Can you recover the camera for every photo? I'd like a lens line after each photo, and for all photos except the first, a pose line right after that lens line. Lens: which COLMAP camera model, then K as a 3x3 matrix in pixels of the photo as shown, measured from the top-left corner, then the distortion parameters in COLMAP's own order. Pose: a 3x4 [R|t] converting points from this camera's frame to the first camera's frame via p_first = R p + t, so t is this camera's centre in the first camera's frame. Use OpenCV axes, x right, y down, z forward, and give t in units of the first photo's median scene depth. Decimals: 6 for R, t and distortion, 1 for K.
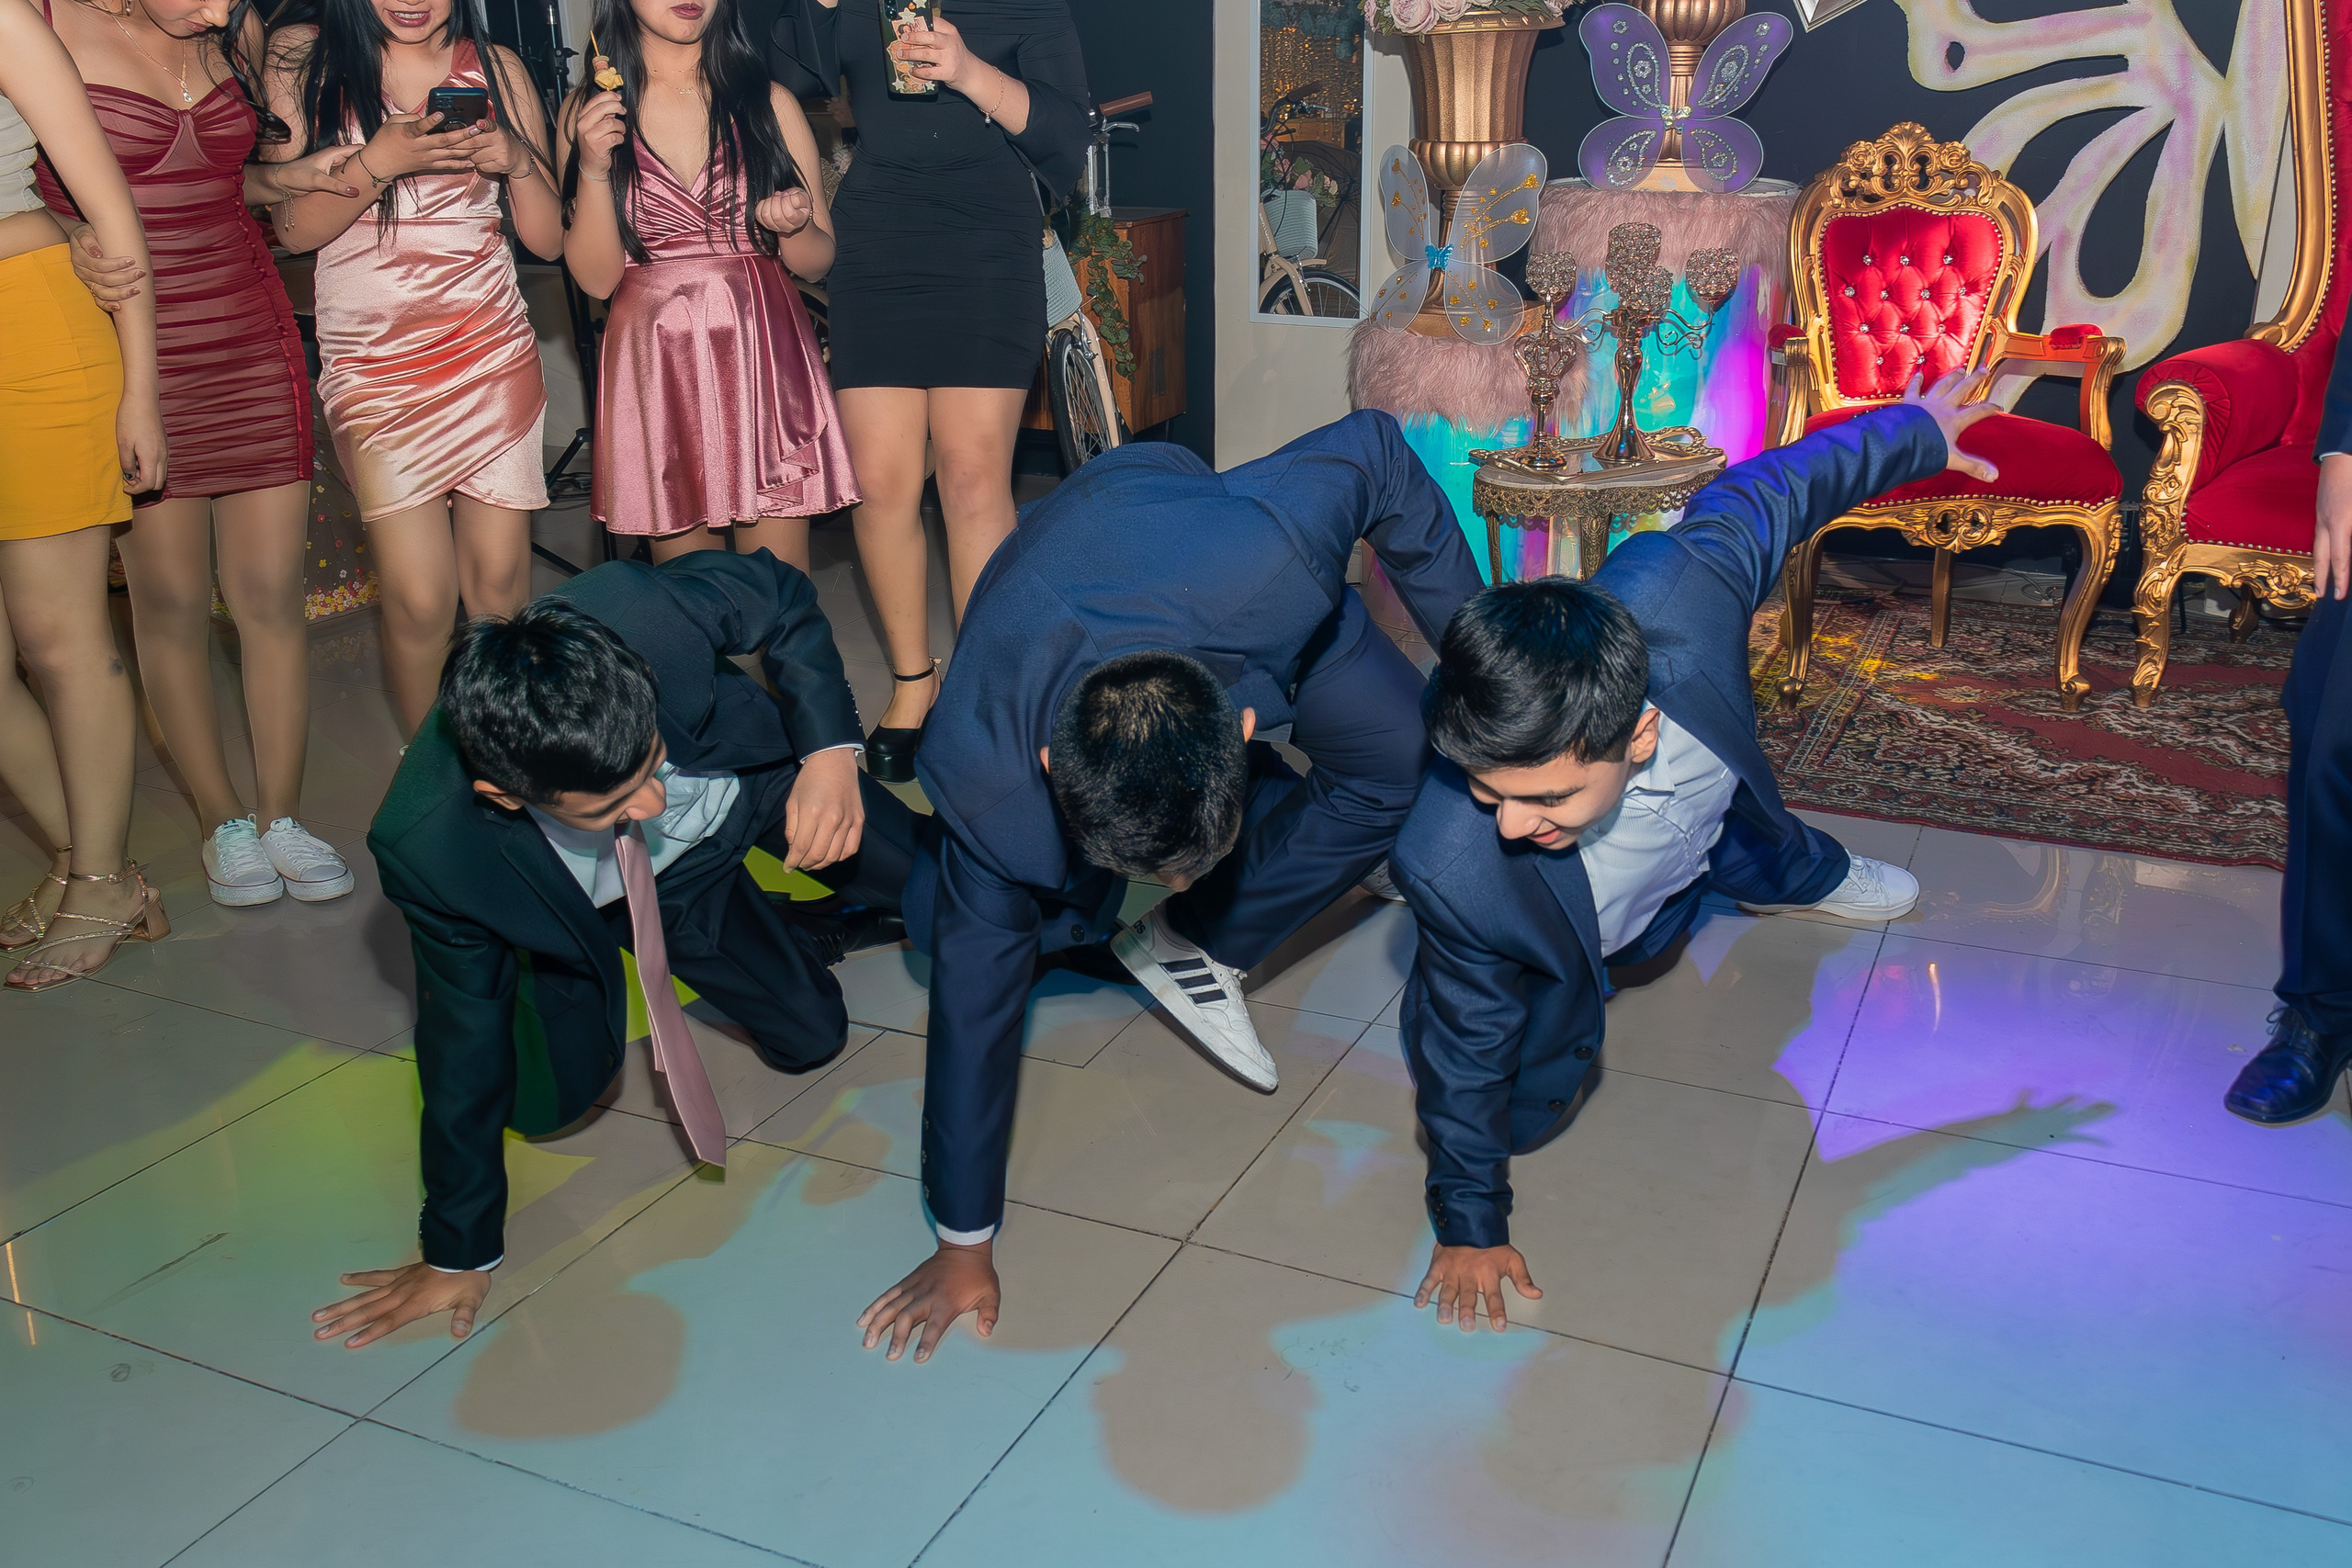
lens RADIAL K [[2087.3, 0, 1189.1], [0, 2087.3, 783.5], [0, 0, 1]] dist [-0.009793, 0.017438]
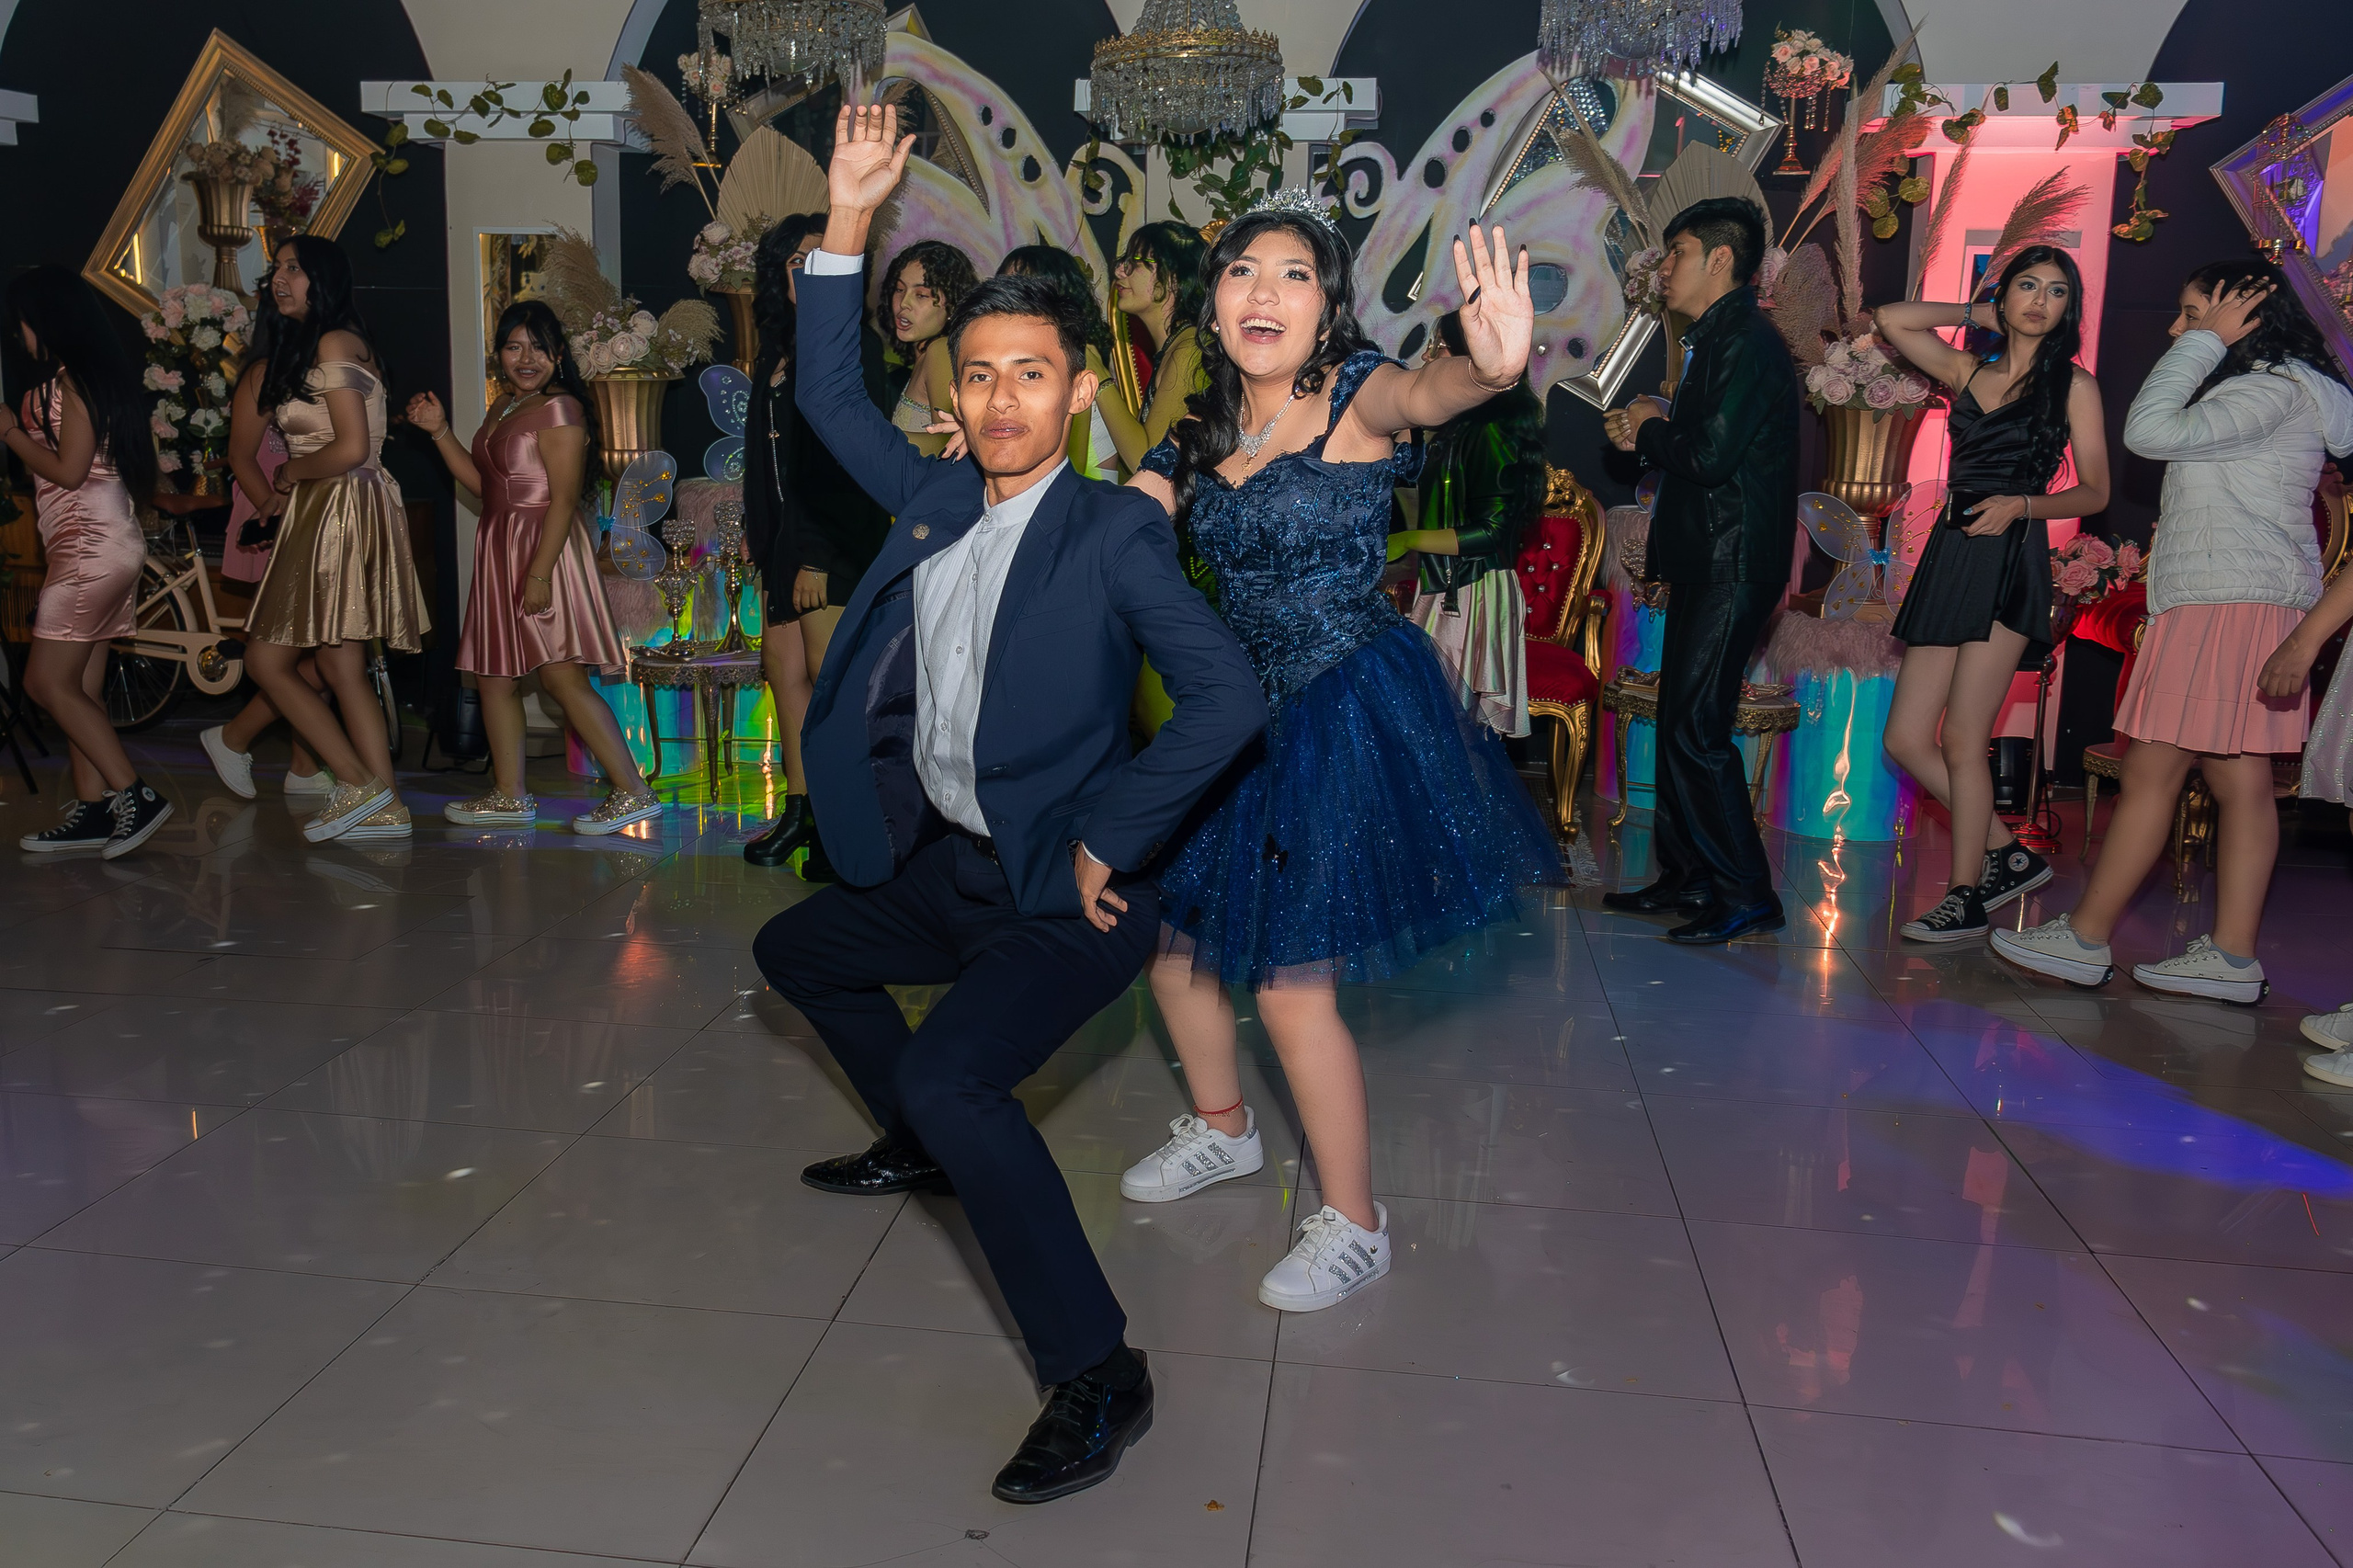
lens RADIAL K [[2088.4, 0, 1155.9], [0, 2088.4, 758.4], [0, 0, 1]] dist [-0.009793, 0.017438]
pose [[0.949575, -0.027507, 0.312332, 0.021589], [0.077942, 0.985584, -0.150164, 0.171296], [-0.303699, 0.166936, 0.938030, -0.503447]]
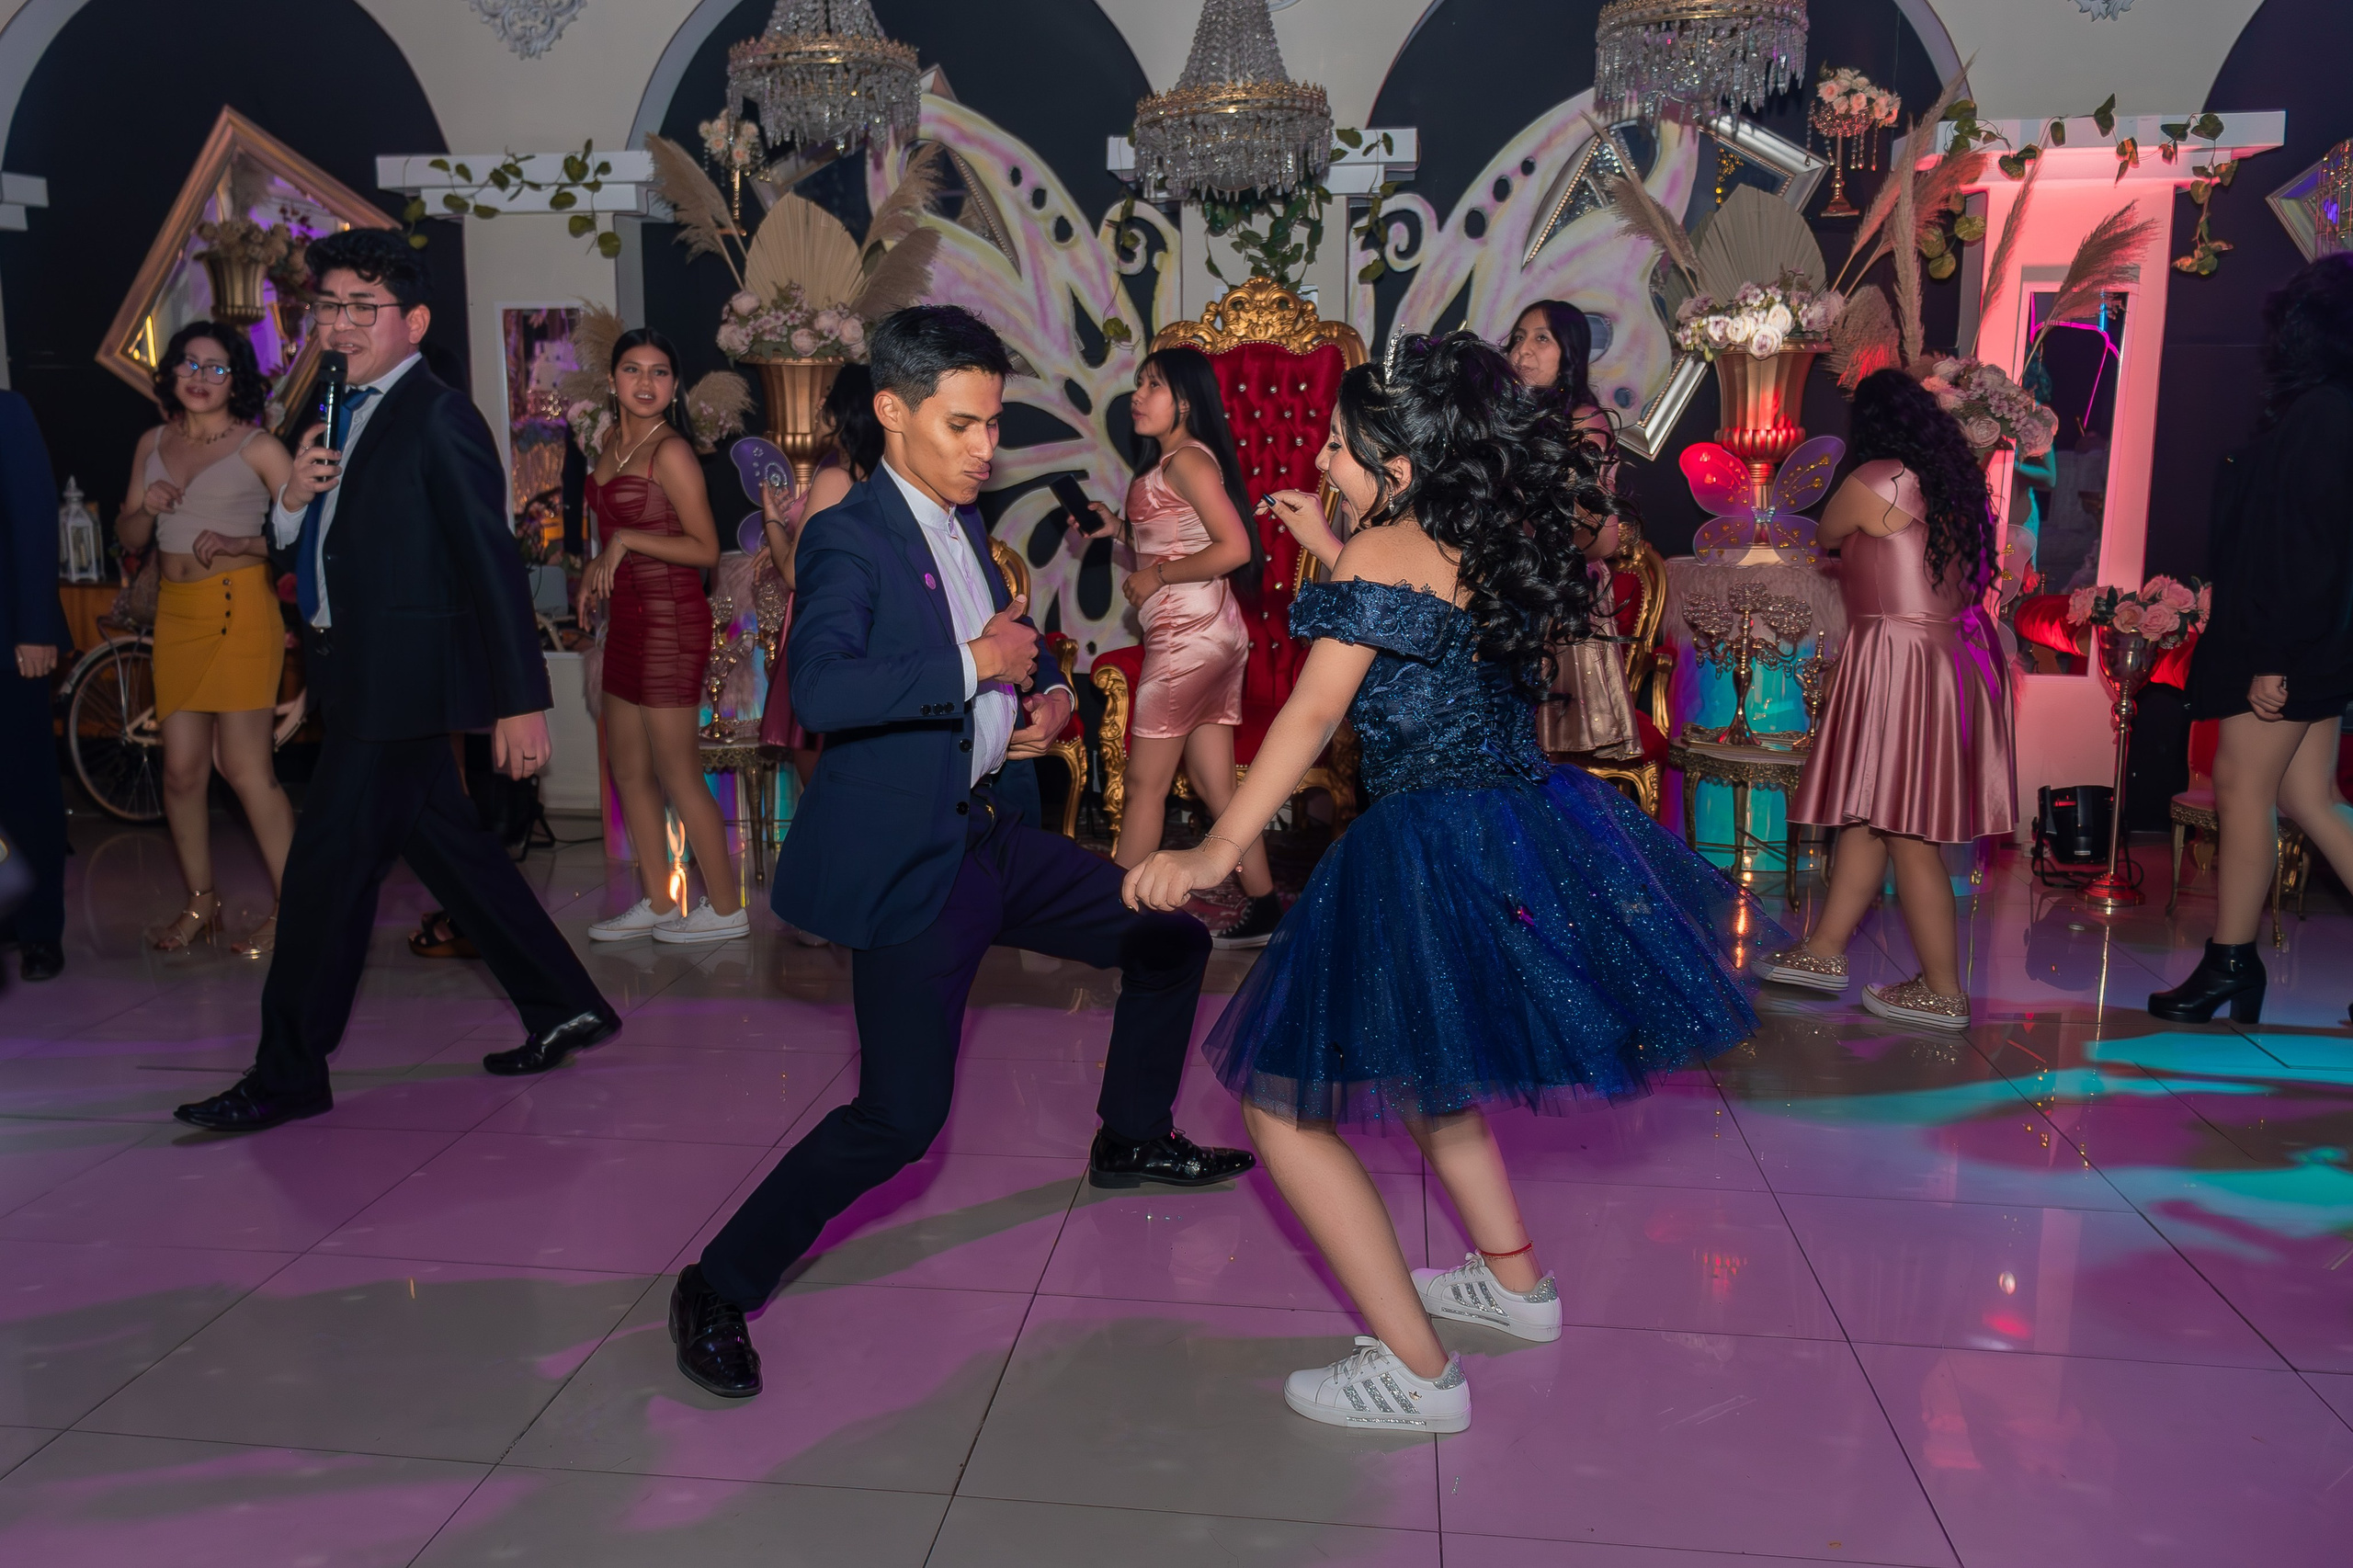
lens RADIAL K [[2088.4, 0, 1188.2], [0, 2088.4, 801.7], [0, 0, 1]] dist [-0.009793, 0.017438]
pose [[0.947504, -0.050690, 0.315699, 0.014628], [0.104096, 0.982466, -0.154676, 0.153918], [-0.302324, 0.179419, 0.936167, -0.469787]]
